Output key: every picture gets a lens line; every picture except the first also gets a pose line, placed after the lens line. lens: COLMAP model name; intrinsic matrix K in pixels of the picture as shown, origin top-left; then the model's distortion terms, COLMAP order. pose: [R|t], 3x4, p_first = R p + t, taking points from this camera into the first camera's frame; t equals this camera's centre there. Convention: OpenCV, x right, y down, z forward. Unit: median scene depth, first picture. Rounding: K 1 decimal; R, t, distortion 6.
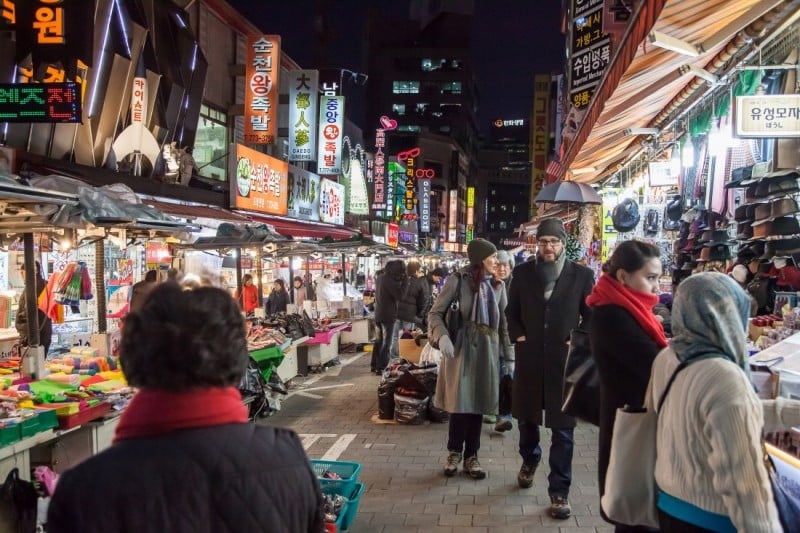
lens RADIAL K [[624.6, 0, 400.0], [0, 624.6, 266.5], [0, 0, 1]] dist [0.003565, 0.001058]
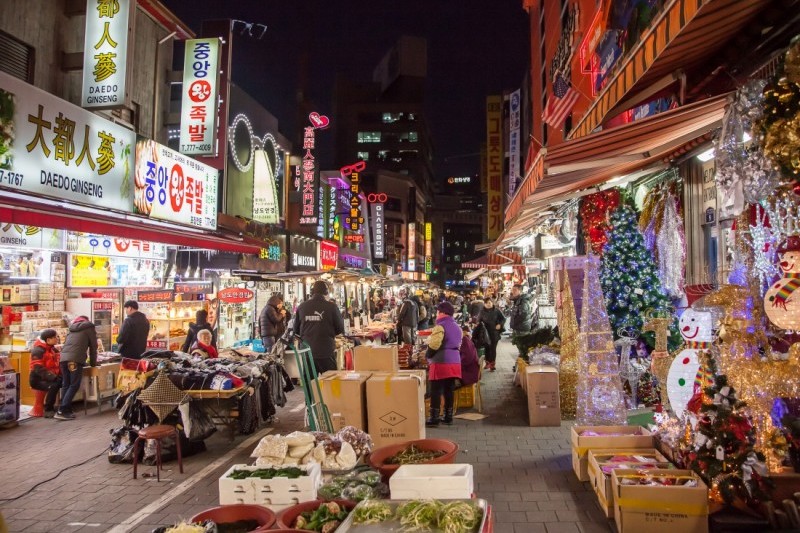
lens RADIAL K [[379.2, 0, 400.0], [0, 379.2, 266.5], [0, 0, 1]] dist [-0.000798, -0.000091]
pose [[0.999616, -0.019154, 0.020048, 0.061375], [0.020616, 0.996933, -0.075490, 0.002664], [-0.018540, 0.075875, 0.996945, 0.419378]]
